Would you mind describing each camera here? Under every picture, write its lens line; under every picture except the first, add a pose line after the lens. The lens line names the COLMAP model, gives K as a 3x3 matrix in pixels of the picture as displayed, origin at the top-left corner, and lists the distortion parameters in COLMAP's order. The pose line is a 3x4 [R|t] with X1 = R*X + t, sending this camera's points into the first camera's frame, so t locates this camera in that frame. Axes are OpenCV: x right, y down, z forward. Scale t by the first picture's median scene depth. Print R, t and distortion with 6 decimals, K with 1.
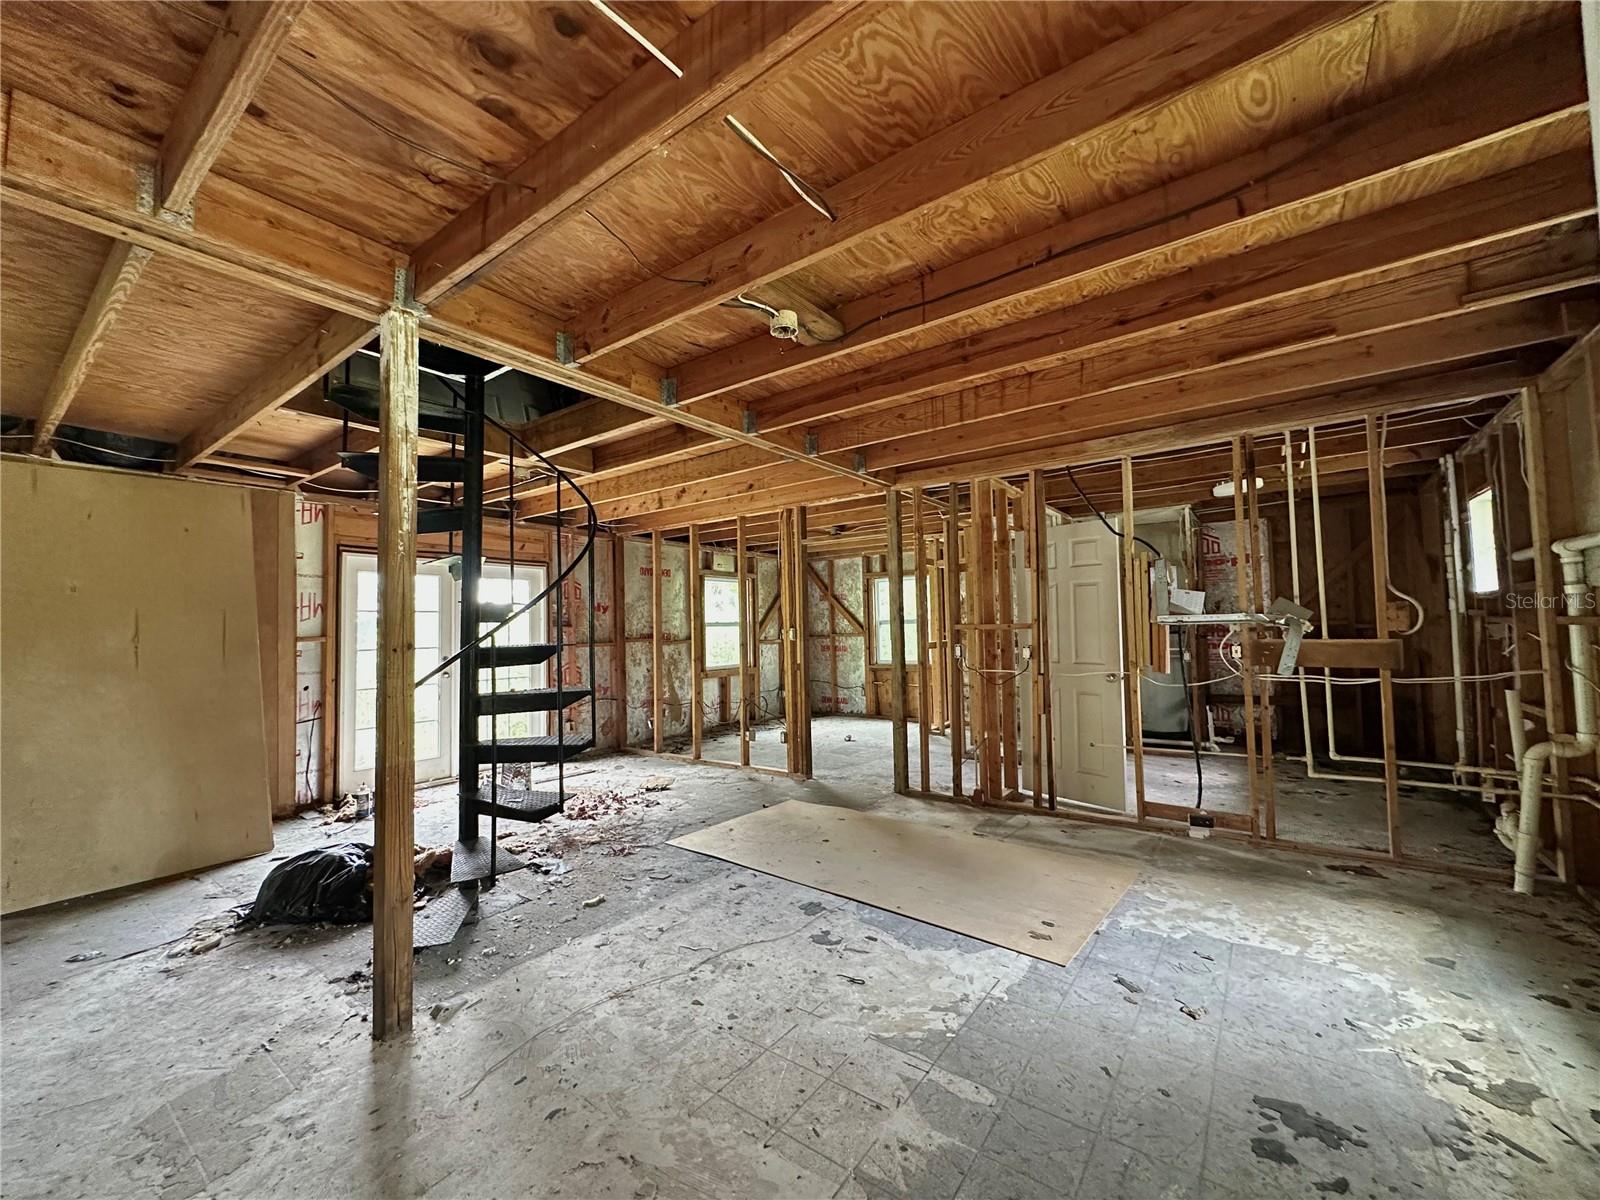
lens RADIAL K [[629.6, 0, 800.0], [0, 629.6, 600.0], [0, 0, 1]] dist [-0.000116, 0.000031]
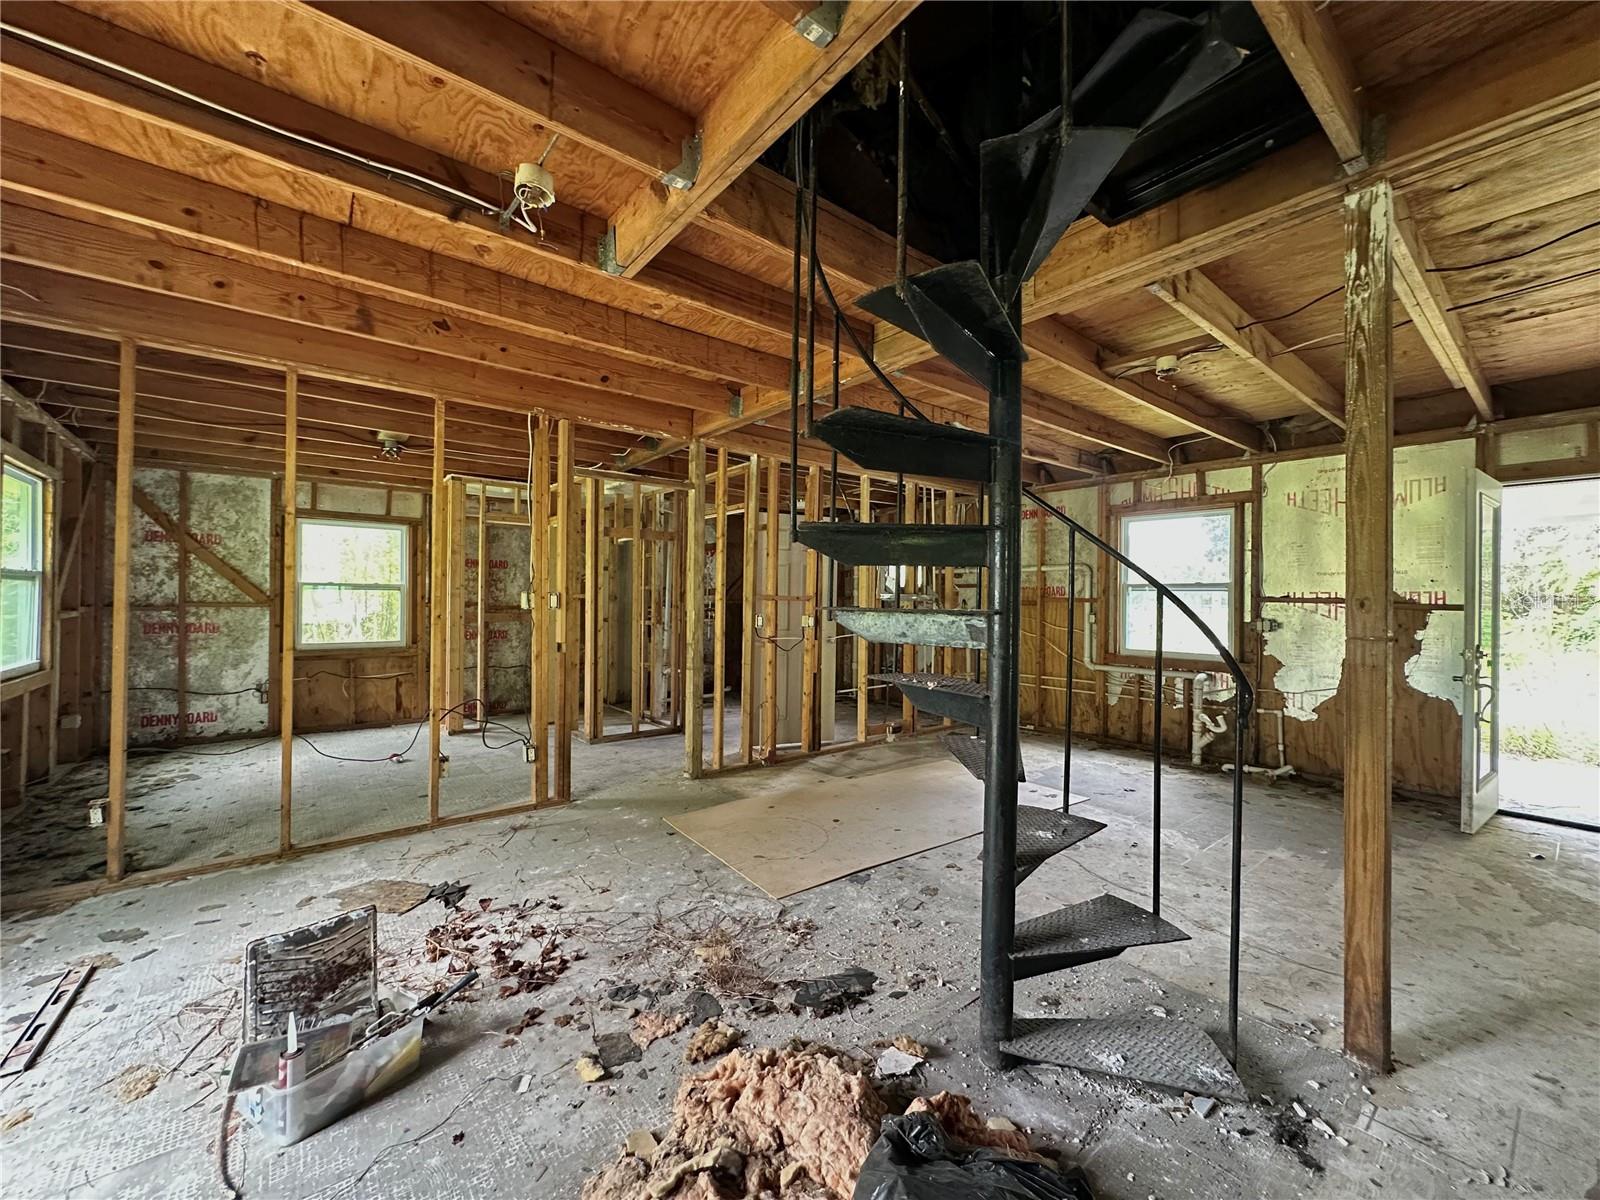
lens RADIAL K [[629.6, 0, 800.0], [0, 629.6, 600.0], [0, 0, 1]] dist [-0.000116, 0.000031]
pose [[0.267423, 0.023800, 0.963285, -0.727026], [-0.058831, 0.998233, -0.008332, 0.050249], [-0.961782, -0.054443, 0.268350, 0.663754]]
